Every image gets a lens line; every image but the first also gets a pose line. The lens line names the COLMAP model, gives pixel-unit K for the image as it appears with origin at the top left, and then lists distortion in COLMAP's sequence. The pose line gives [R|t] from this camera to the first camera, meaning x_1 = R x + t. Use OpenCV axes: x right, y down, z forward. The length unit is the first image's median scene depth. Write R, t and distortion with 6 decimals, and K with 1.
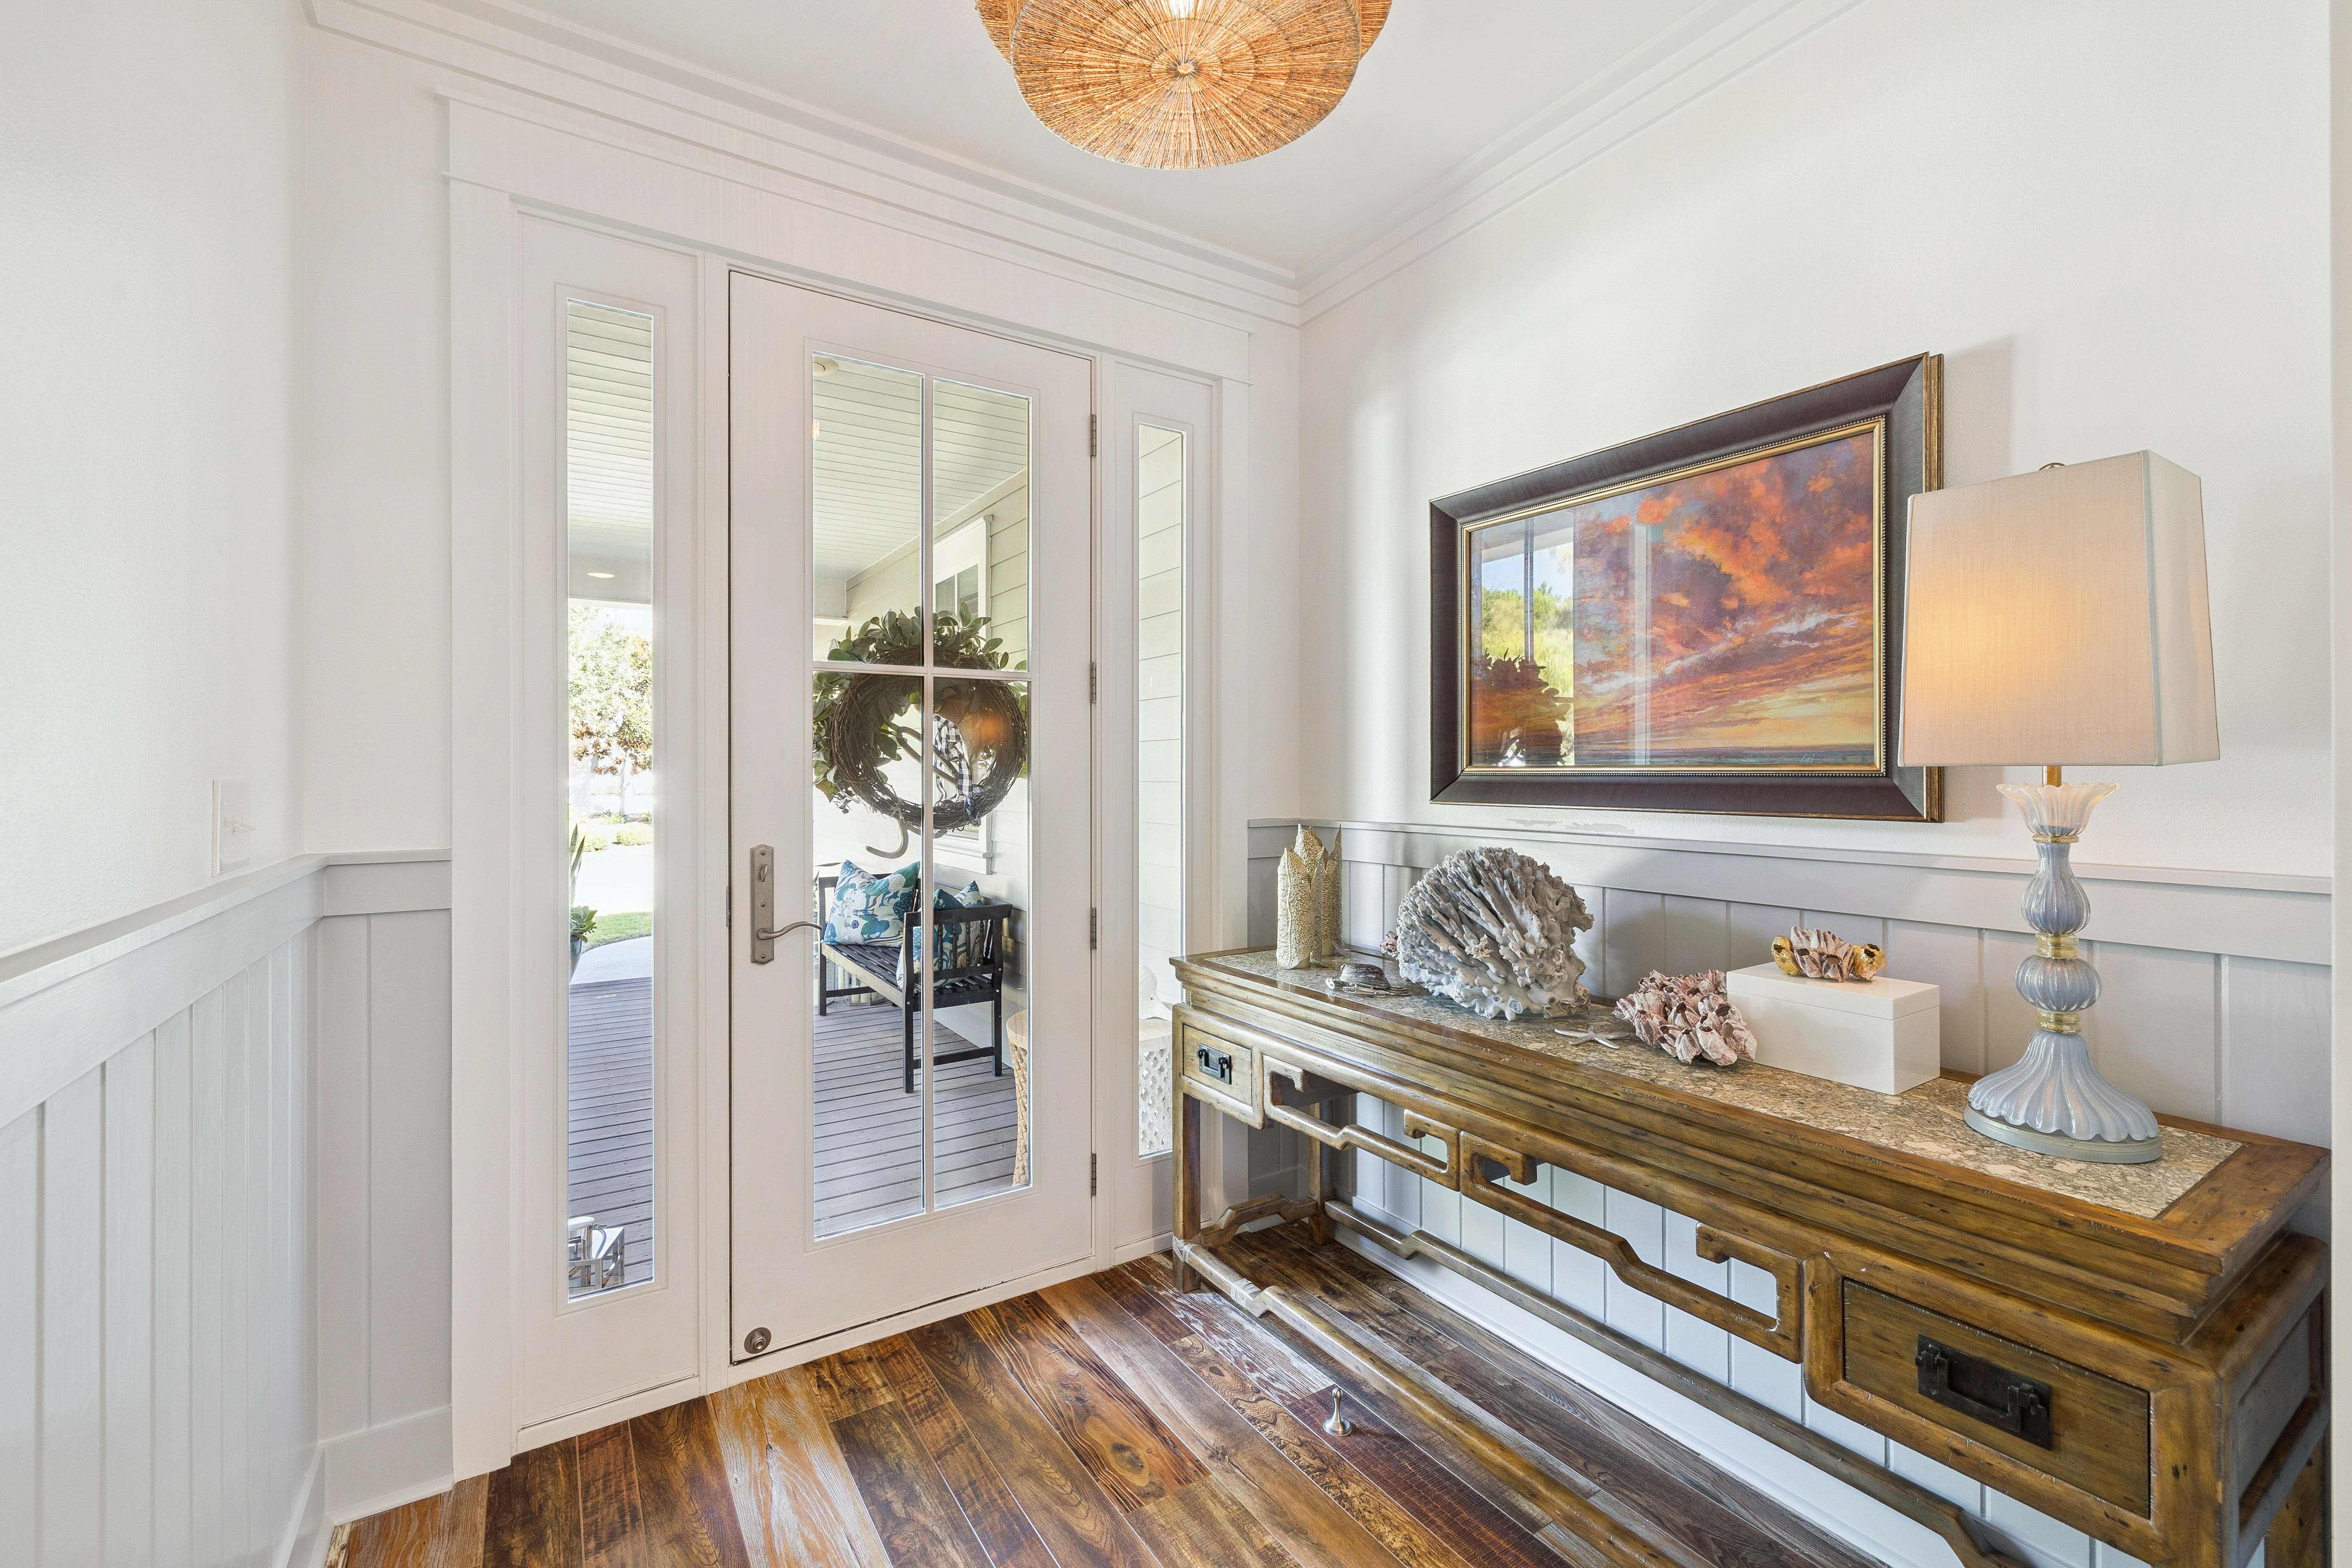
lens RADIAL K [[983.4, 0, 1173.1], [0, 983.4, 776.1], [0, 0, 1]] dist [0.001594, 0.000152]
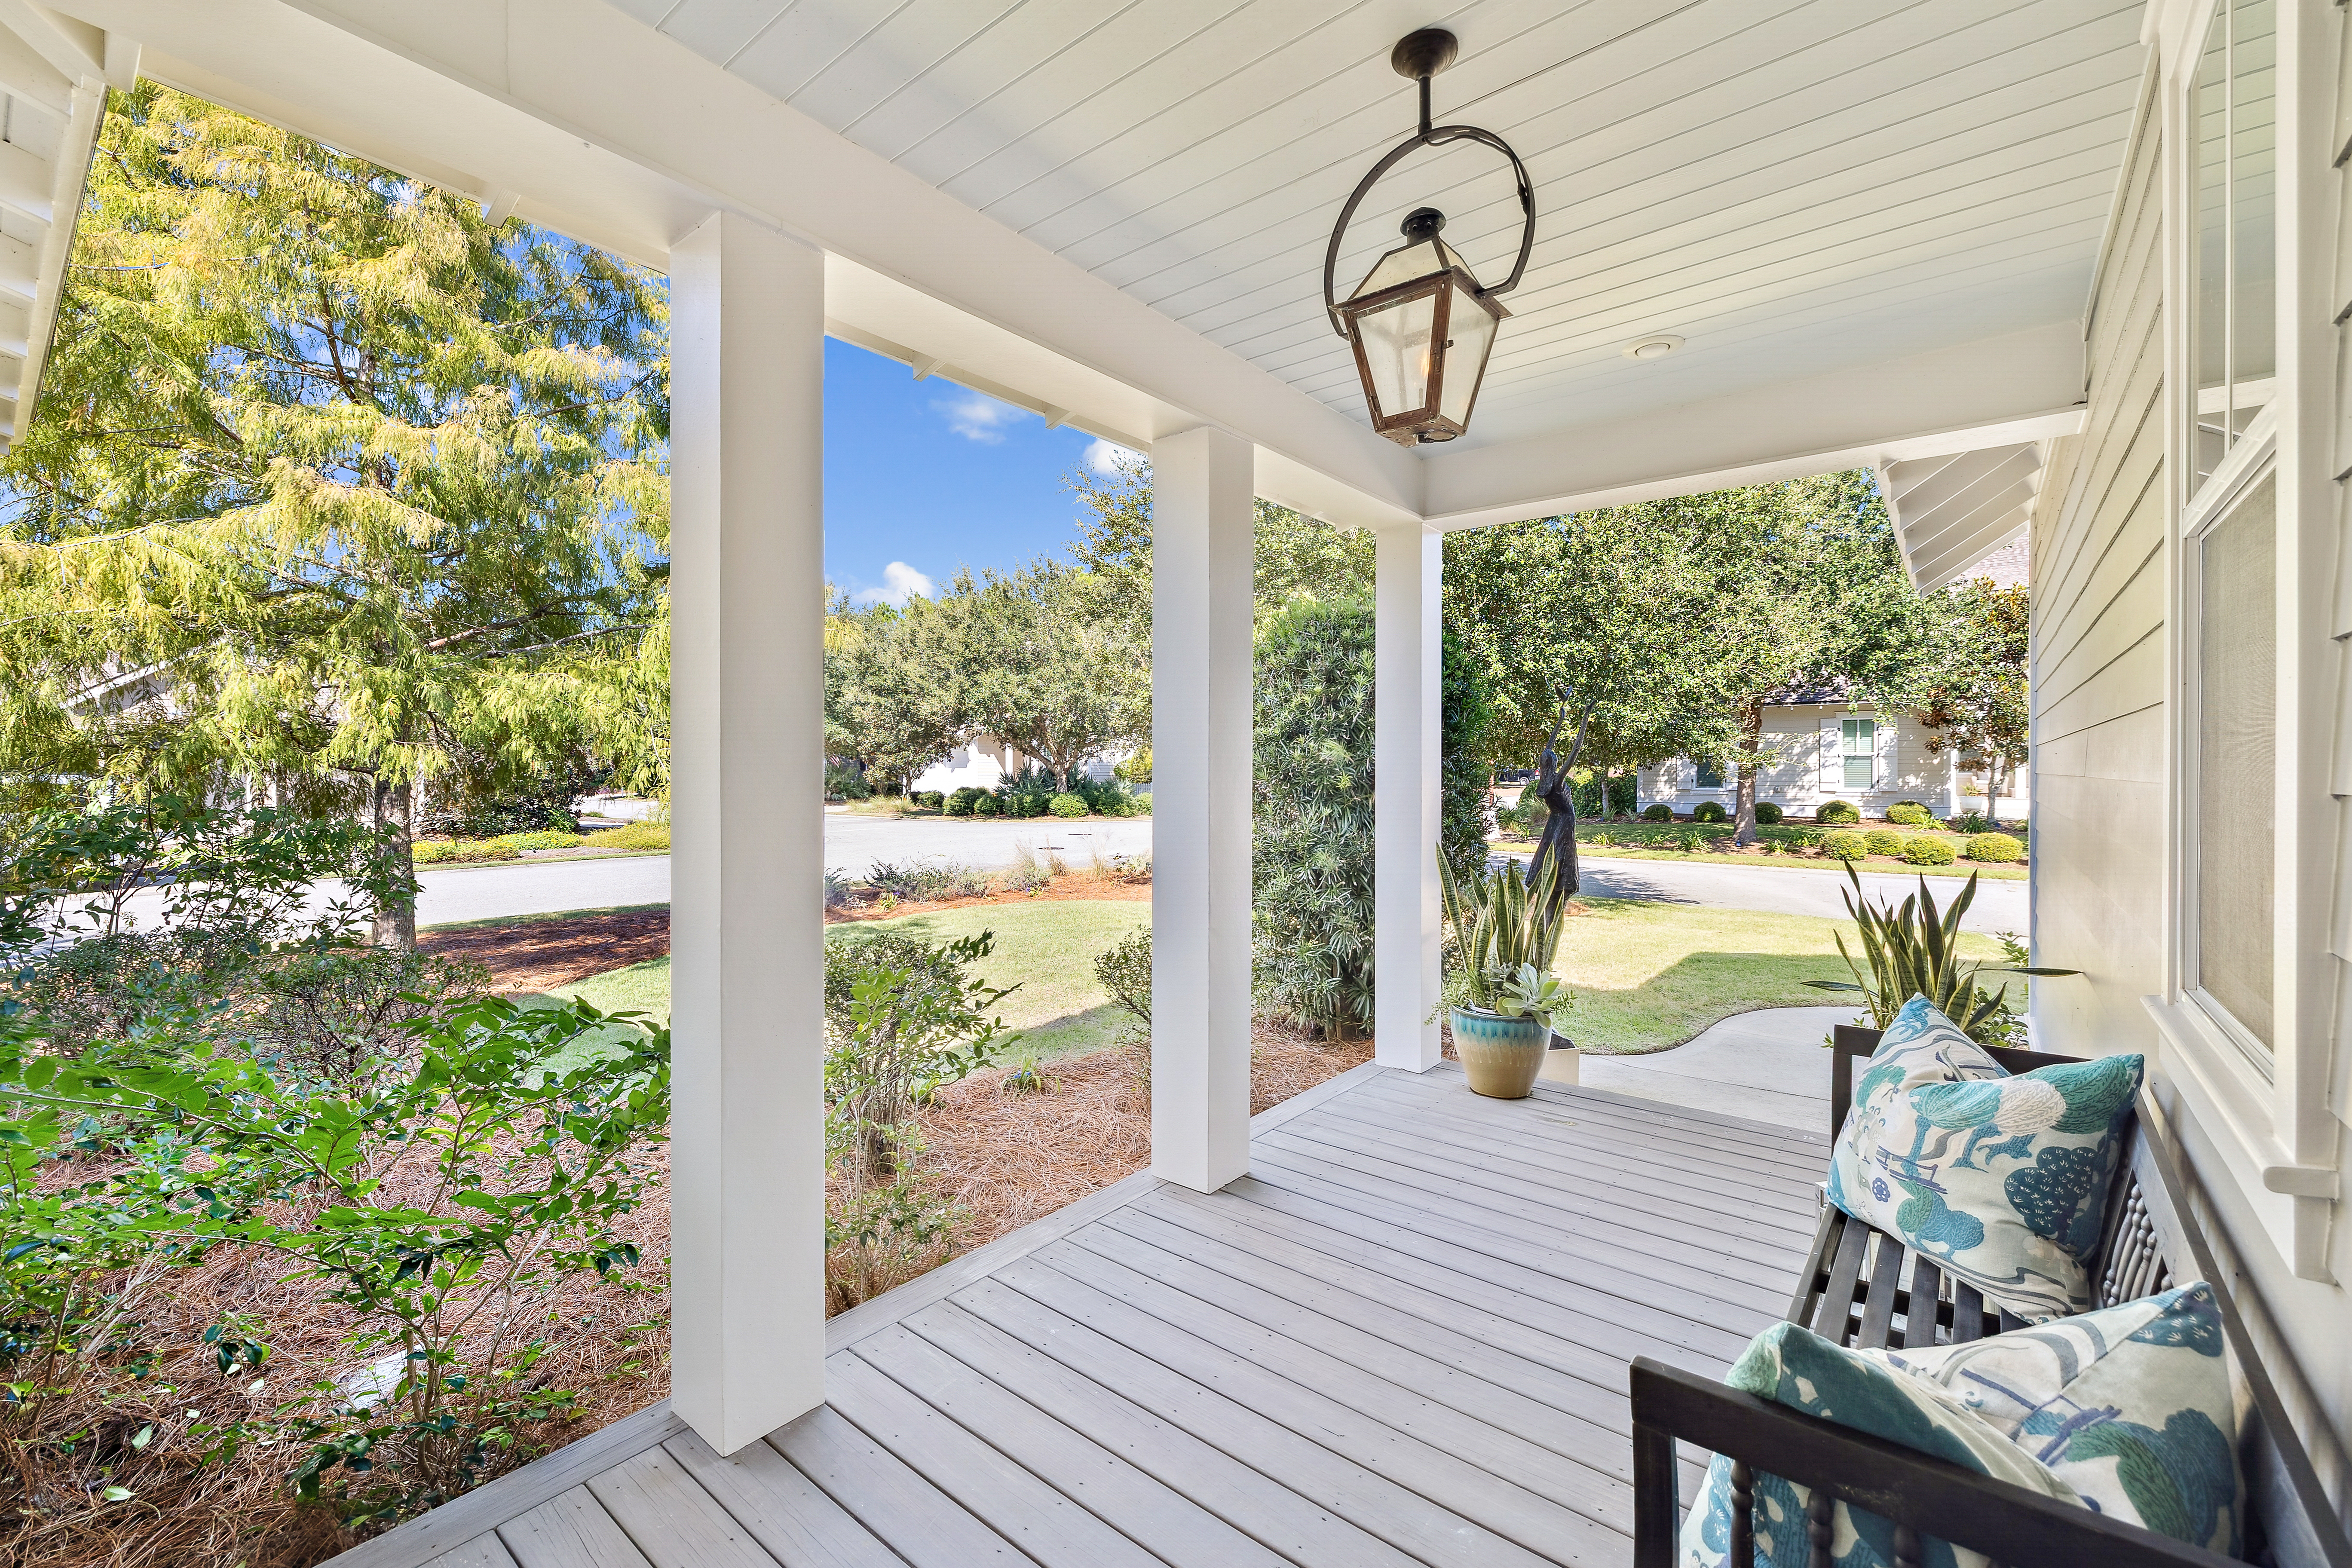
lens RADIAL K [[983.4, 0, 1173.8], [0, 983.4, 775.1], [0, 0, 1]] dist [0.001594, 0.000152]
pose [[0.310144, 0.009019, -0.950647, -0.070786], [-0.000798, 0.999957, 0.009227, 0.000841], [0.950689, -0.002103, 0.310138, 0.654379]]
